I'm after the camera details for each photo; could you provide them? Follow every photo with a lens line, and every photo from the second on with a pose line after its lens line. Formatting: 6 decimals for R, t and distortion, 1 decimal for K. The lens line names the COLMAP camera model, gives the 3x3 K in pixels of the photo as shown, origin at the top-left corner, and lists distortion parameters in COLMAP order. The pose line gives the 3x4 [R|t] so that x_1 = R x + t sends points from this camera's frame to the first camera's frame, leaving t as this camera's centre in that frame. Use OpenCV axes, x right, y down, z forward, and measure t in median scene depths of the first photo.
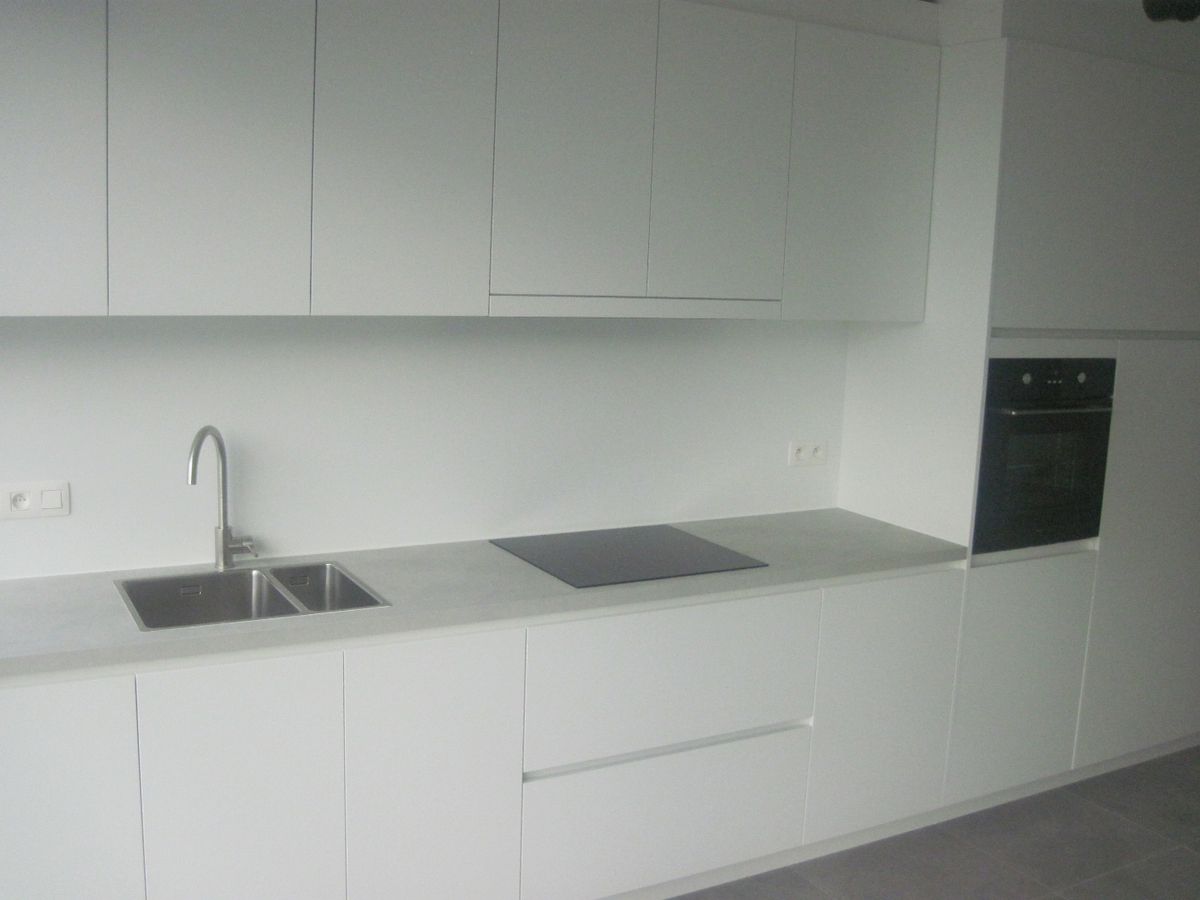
lens RADIAL K [[1246.2, 0, 600.0], [0, 1246.2, 450.0], [0, 0, 1]] dist [-0.172005, 0.133420]
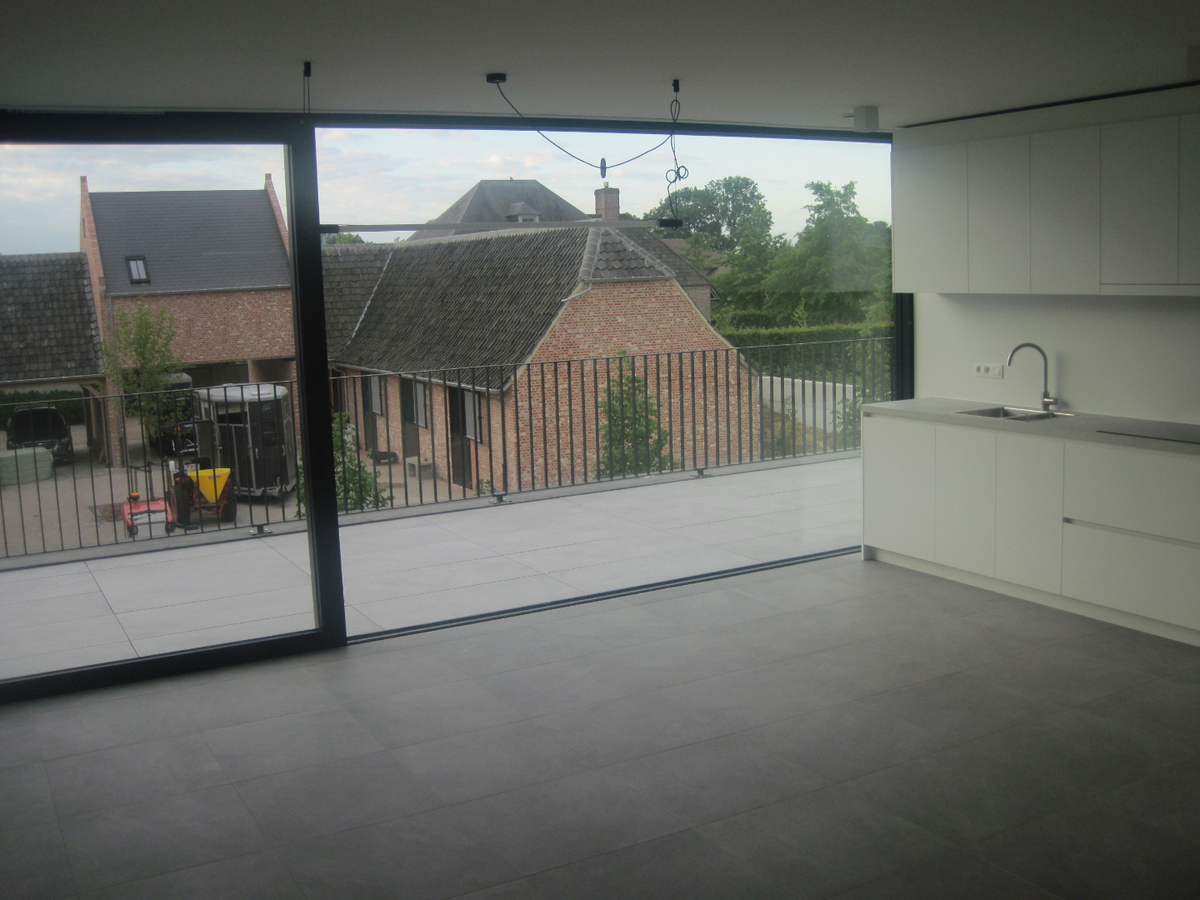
lens RADIAL K [[1246.2, 0, 600.0], [0, 1246.2, 450.0], [0, 0, 1]] dist [-0.172005, 0.133420]
pose [[-0.008603, 0.104946, -0.994441, 1.814589], [-0.124411, 0.986638, 0.105198, 0.033682], [0.992194, 0.124624, 0.004569, 0.201457]]
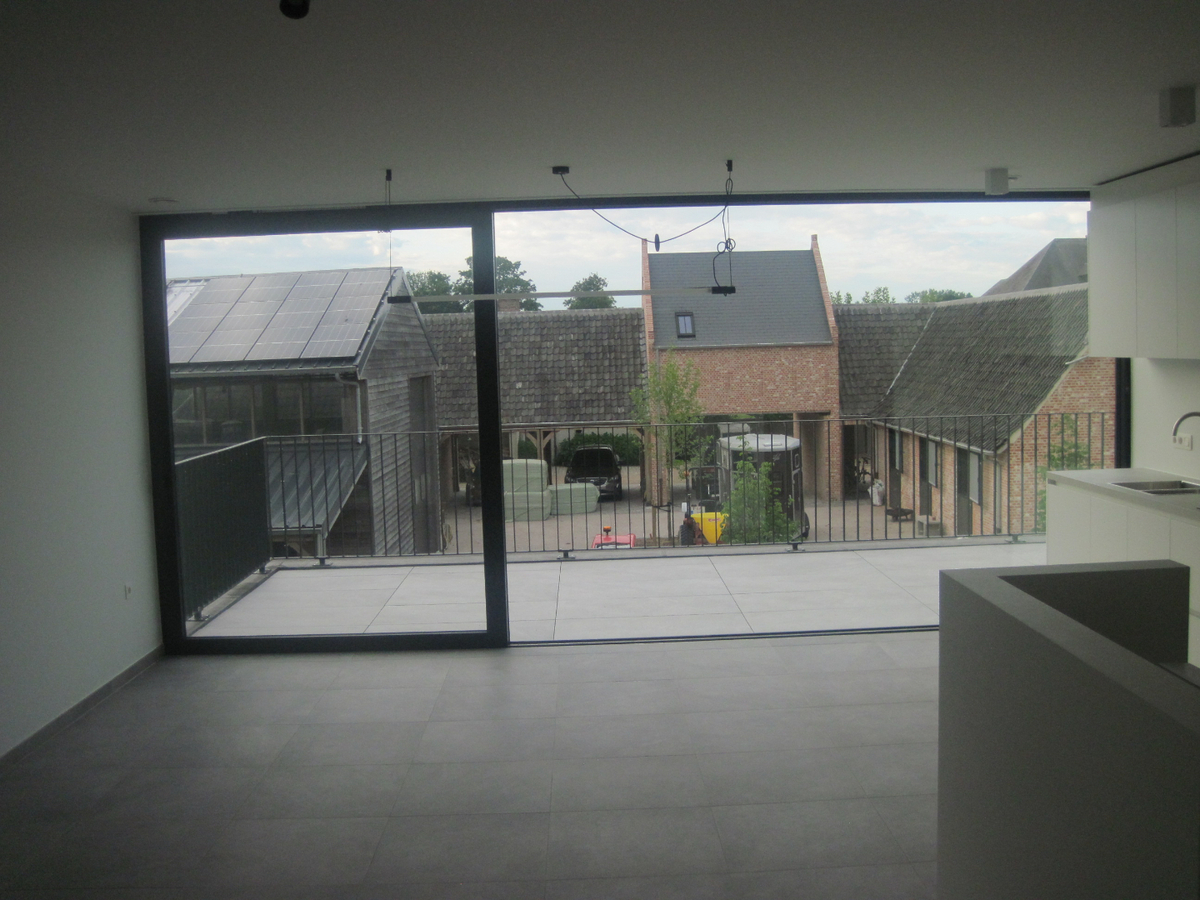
lens RADIAL K [[1246.2, 0, 600.0], [0, 1246.2, 450.0], [0, 0, 1]] dist [-0.172005, 0.133420]
pose [[-0.484003, 0.046612, -0.873824, 1.830646], [-0.127639, 0.984140, 0.123194, -0.073103], [0.865707, 0.171160, -0.470378, 1.005472]]
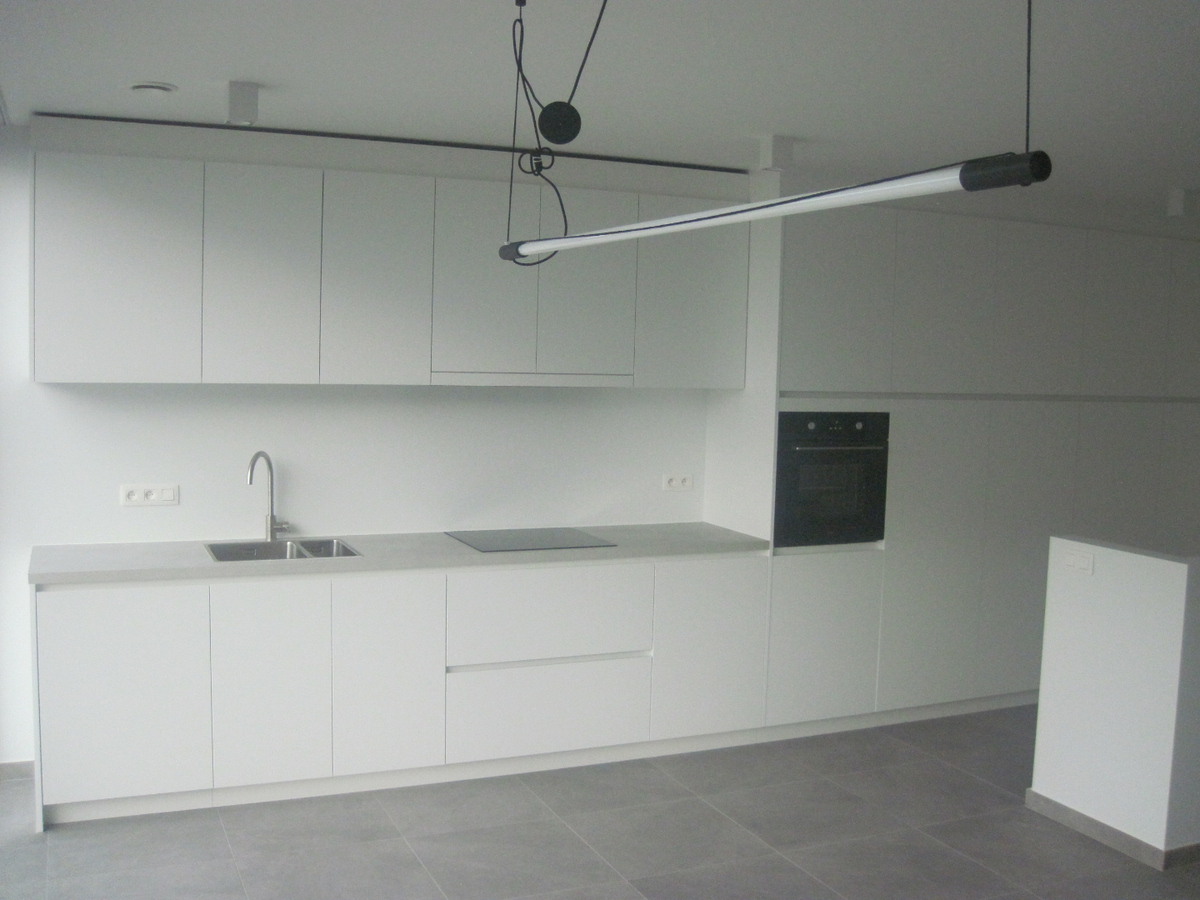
lens RADIAL K [[1246.2, 0, 600.0], [0, 1246.2, 450.0], [0, 0, 1]] dist [-0.172005, 0.133420]
pose [[0.995161, -0.004108, -0.098172, 0.276976], [-0.003465, 0.997036, -0.076854, 0.096819], [0.098197, 0.076823, 0.992197, -0.562026]]
